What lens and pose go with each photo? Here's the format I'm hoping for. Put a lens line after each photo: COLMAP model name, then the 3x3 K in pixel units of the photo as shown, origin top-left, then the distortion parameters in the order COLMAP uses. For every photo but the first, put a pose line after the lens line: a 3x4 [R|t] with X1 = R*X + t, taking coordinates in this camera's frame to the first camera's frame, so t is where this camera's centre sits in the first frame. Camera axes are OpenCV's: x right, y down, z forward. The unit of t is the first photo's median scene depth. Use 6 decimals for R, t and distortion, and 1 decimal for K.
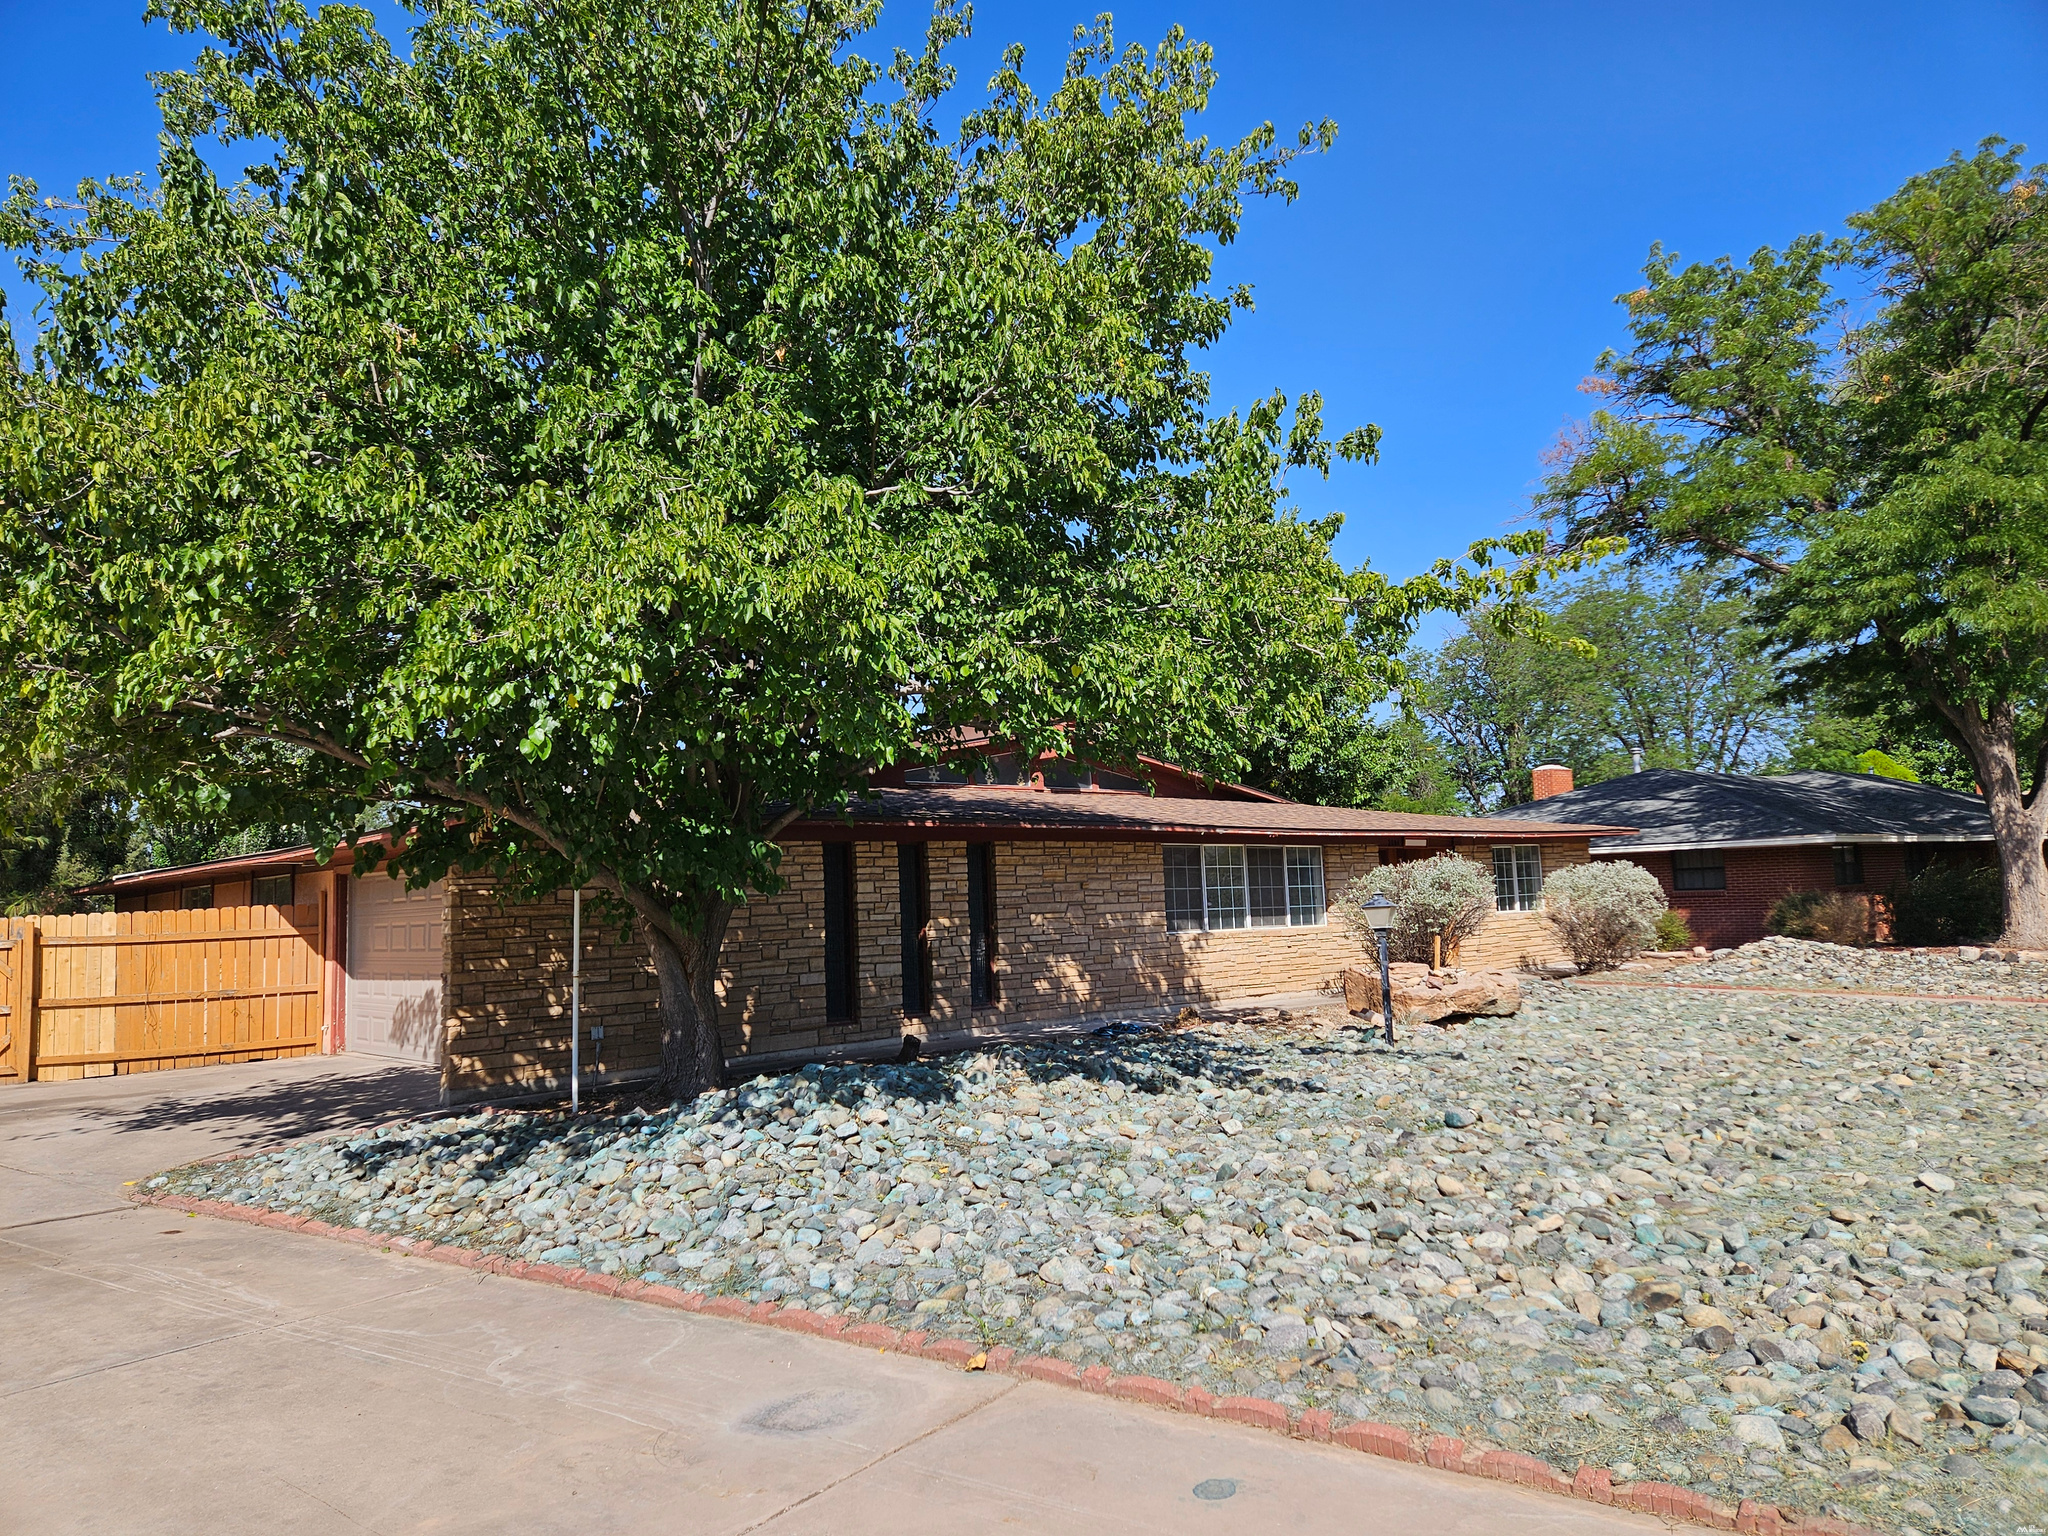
lens RADIAL K [[1384.6, 0, 1024.0], [0, 1384.6, 768.0], [0, 0, 1]] dist [0.076070, -0.053421]
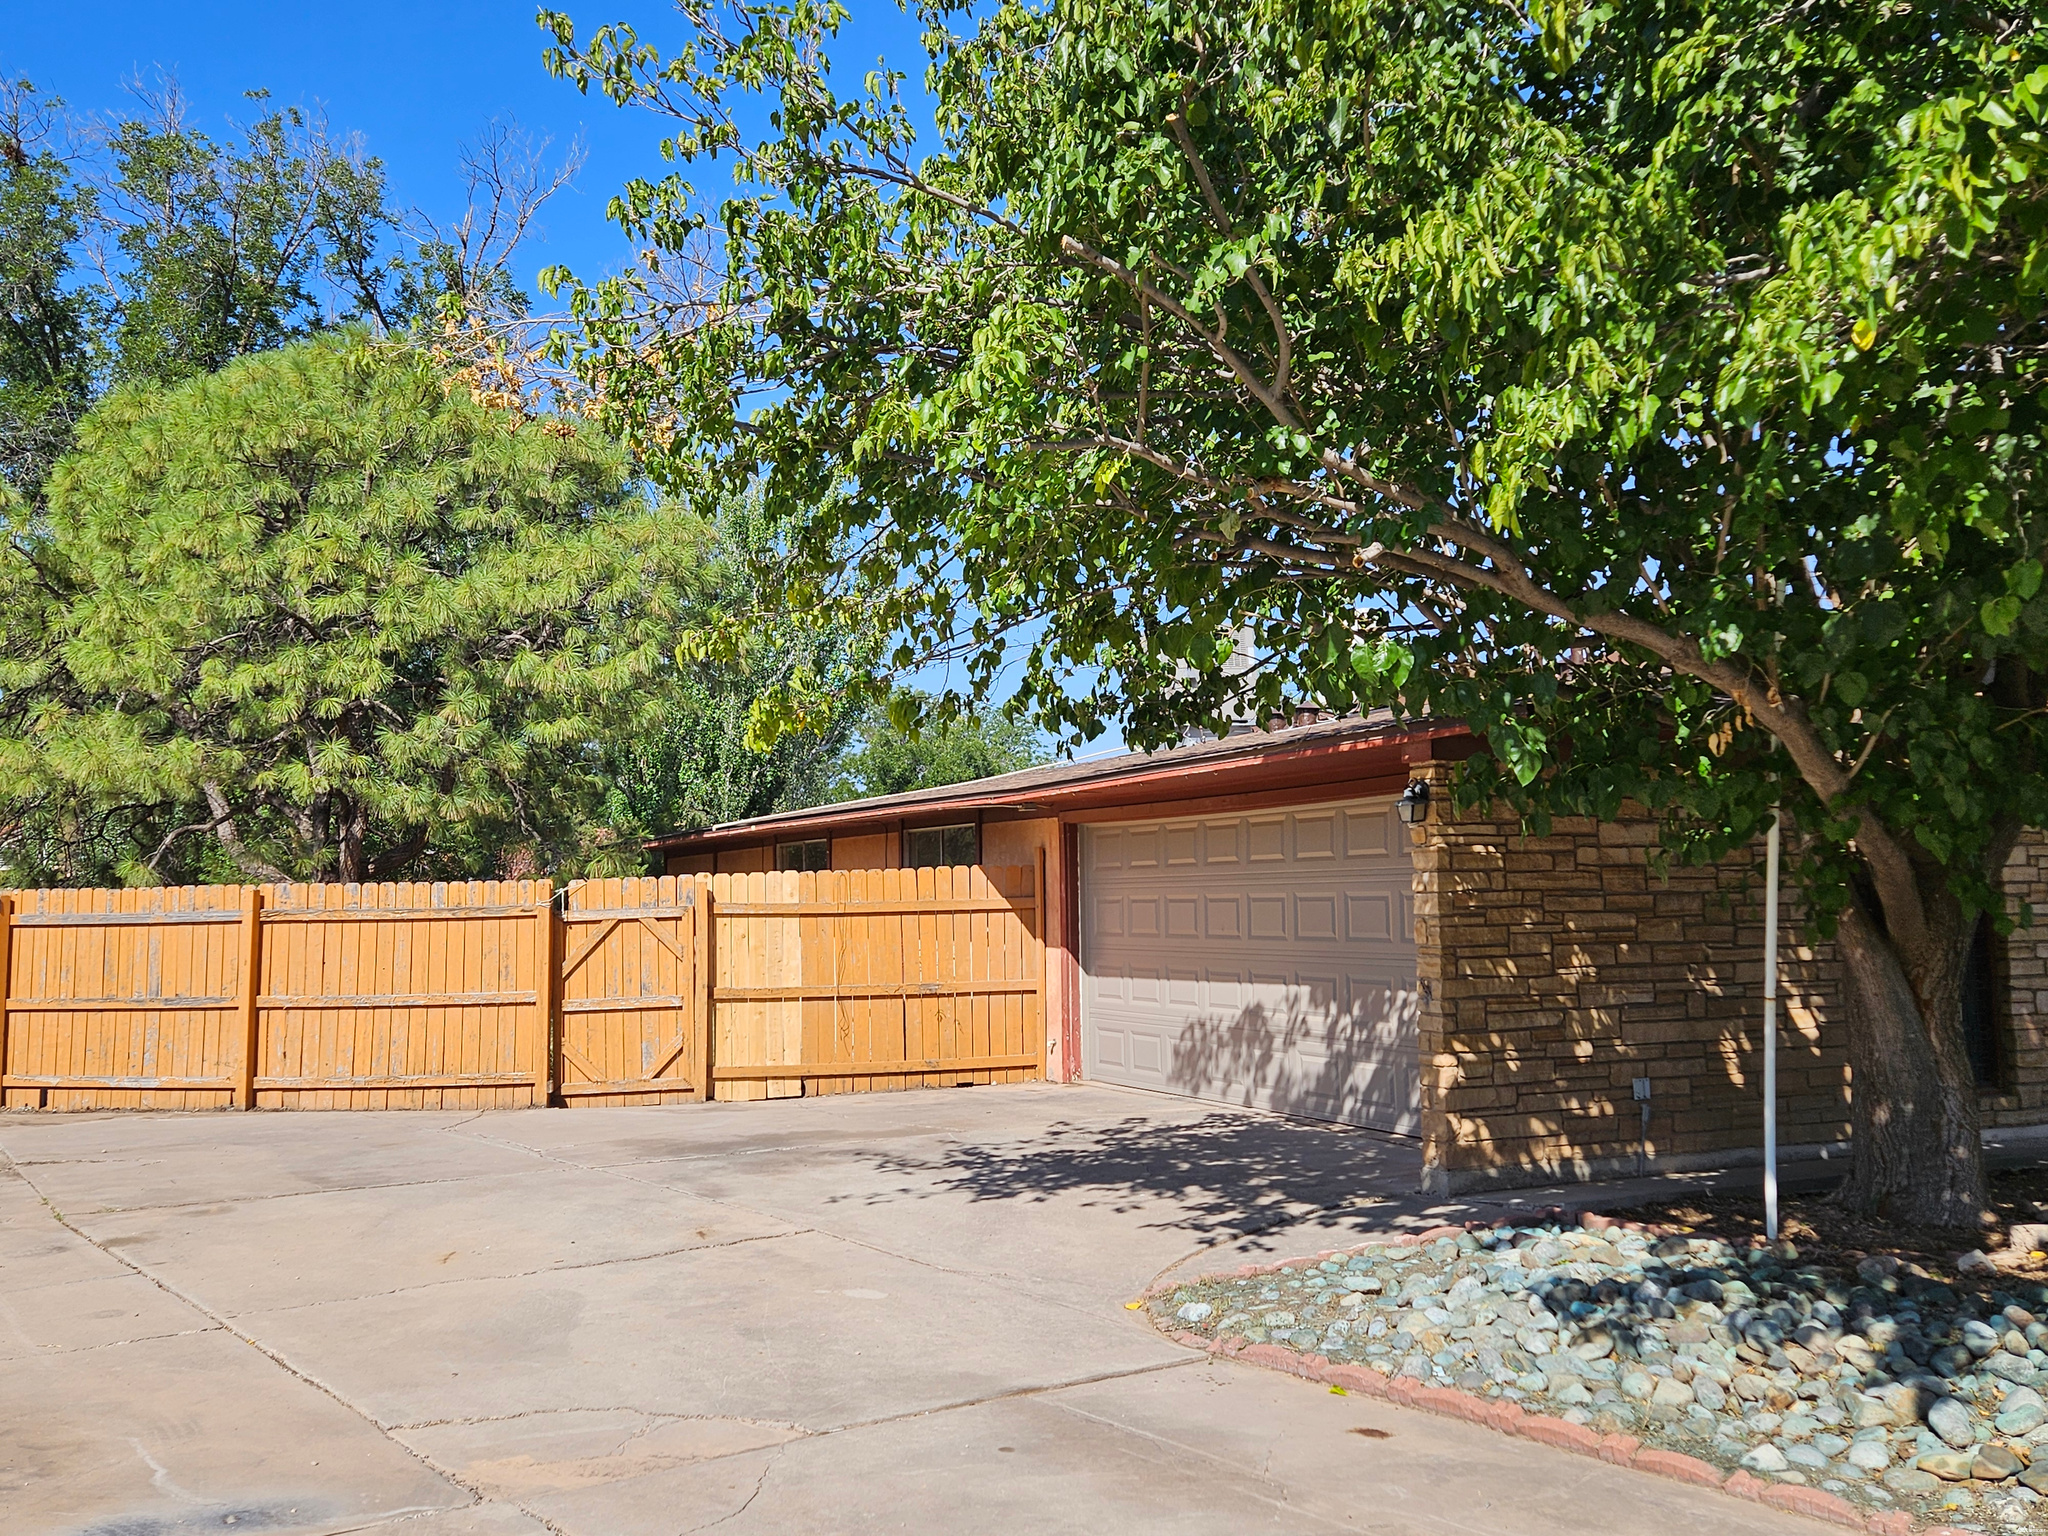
lens RADIAL K [[1874.7, 0, 1021.5], [0, 1874.7, 714.2], [0, 0, 1]] dist [0.141219, -0.188295]
pose [[0.952771, -0.009366, -0.303547, -0.248191], [0.011312, 0.999925, 0.004654, 0.018363], [0.303480, -0.007868, 0.952805, 0.118416]]
